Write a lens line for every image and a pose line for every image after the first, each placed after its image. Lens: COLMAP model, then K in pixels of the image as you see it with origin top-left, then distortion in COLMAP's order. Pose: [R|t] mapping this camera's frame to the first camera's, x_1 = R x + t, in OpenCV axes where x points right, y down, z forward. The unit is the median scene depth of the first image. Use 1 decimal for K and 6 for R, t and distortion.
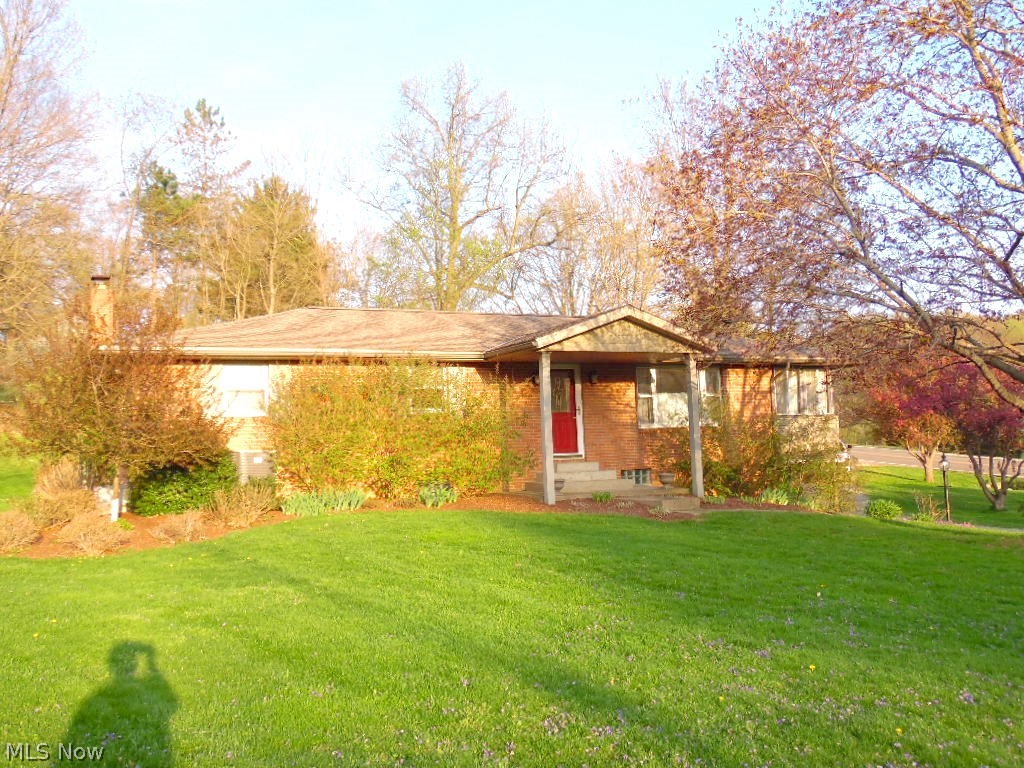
lens RADIAL K [[952.3, 0, 527.7], [0, 952.3, 383.6], [0, 0, 1]] dist [-0.013306, -0.003148]
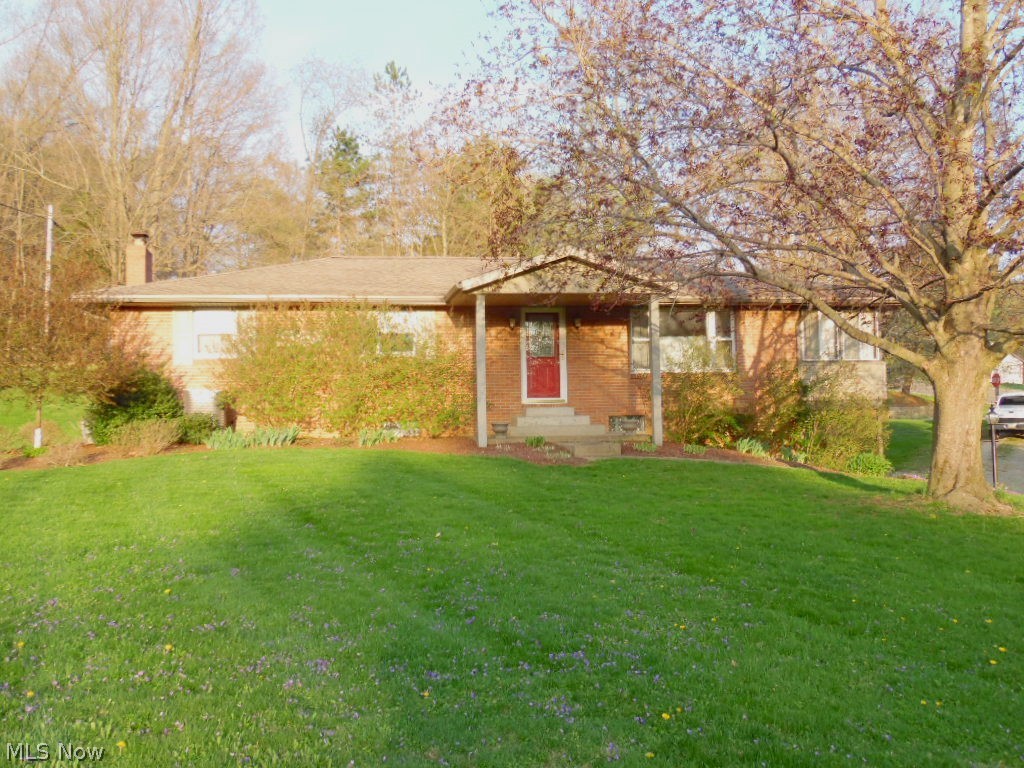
lens RADIAL K [[952.3, 0, 527.7], [0, 952.3, 383.6], [0, 0, 1]] dist [-0.013306, -0.003148]
pose [[0.963269, 0.008631, -0.268400, 0.275667], [0.005281, 0.998681, 0.051070, 0.007484], [0.268487, -0.050611, 0.961953, 0.046284]]
